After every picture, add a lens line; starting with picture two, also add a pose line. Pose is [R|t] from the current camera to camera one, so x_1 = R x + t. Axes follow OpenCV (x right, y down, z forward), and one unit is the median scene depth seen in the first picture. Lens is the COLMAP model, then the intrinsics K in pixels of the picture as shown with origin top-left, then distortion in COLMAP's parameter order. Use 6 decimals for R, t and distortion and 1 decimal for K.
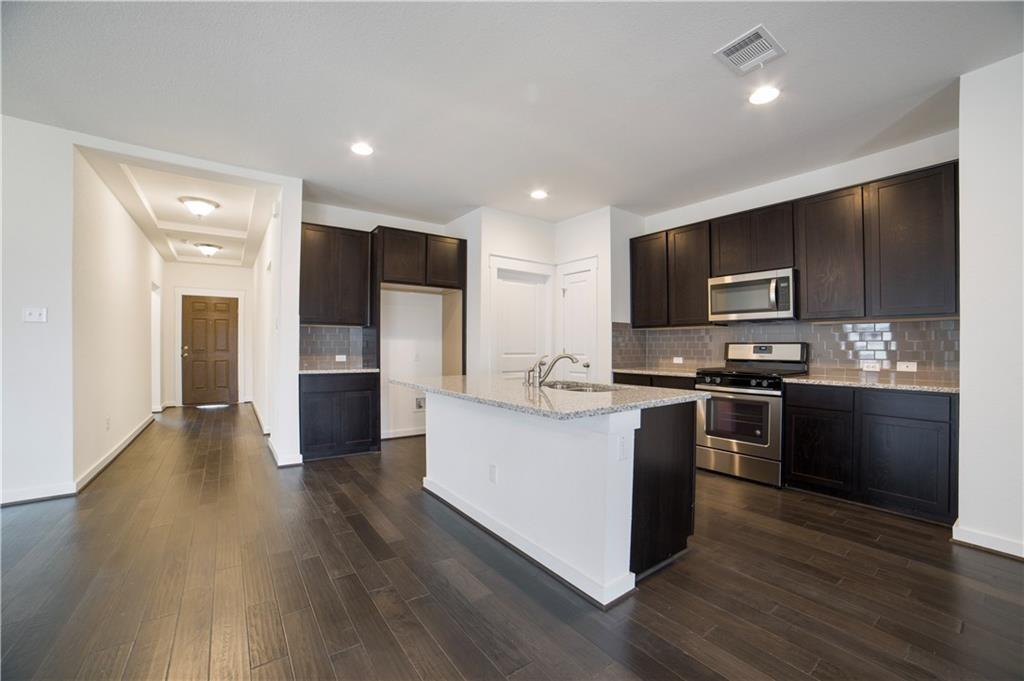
lens RADIAL K [[418.5, 0, 520.4], [0, 418.5, 345.2], [0, 0, 1]] dist [-0.001564, -0.000057]
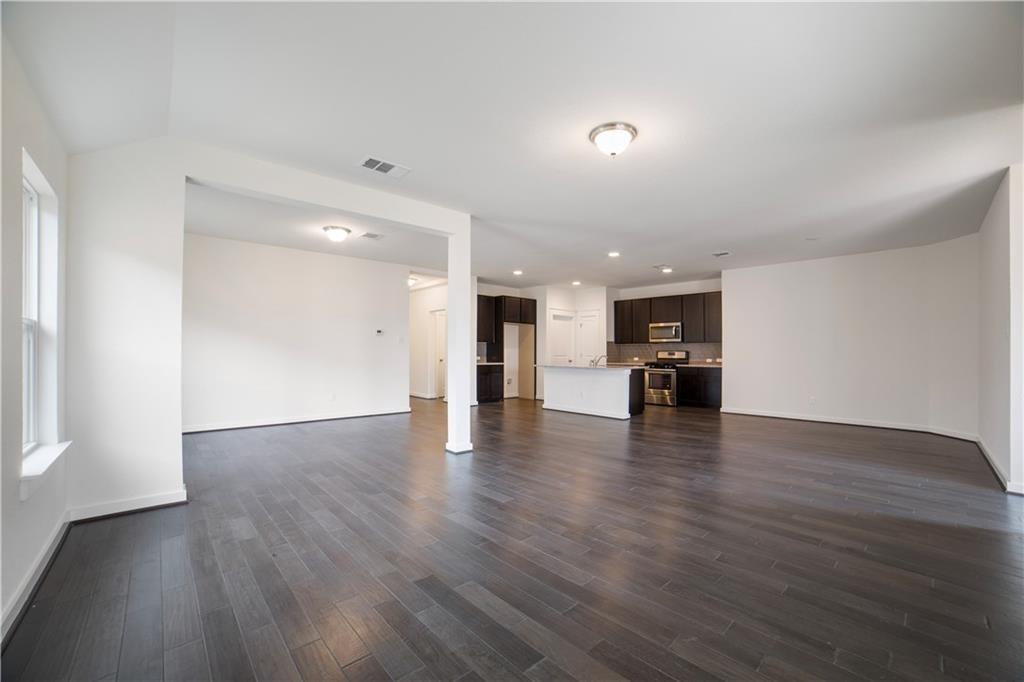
lens RADIAL K [[418.5, 0, 520.4], [0, 418.5, 345.7], [0, 0, 1]] dist [-0.001564, -0.000057]
pose [[0.992456, 0.003331, 0.122557, -0.562951], [-0.002157, 0.999951, -0.009706, -0.011403], [-0.122584, 0.009368, 0.992414, -1.251081]]
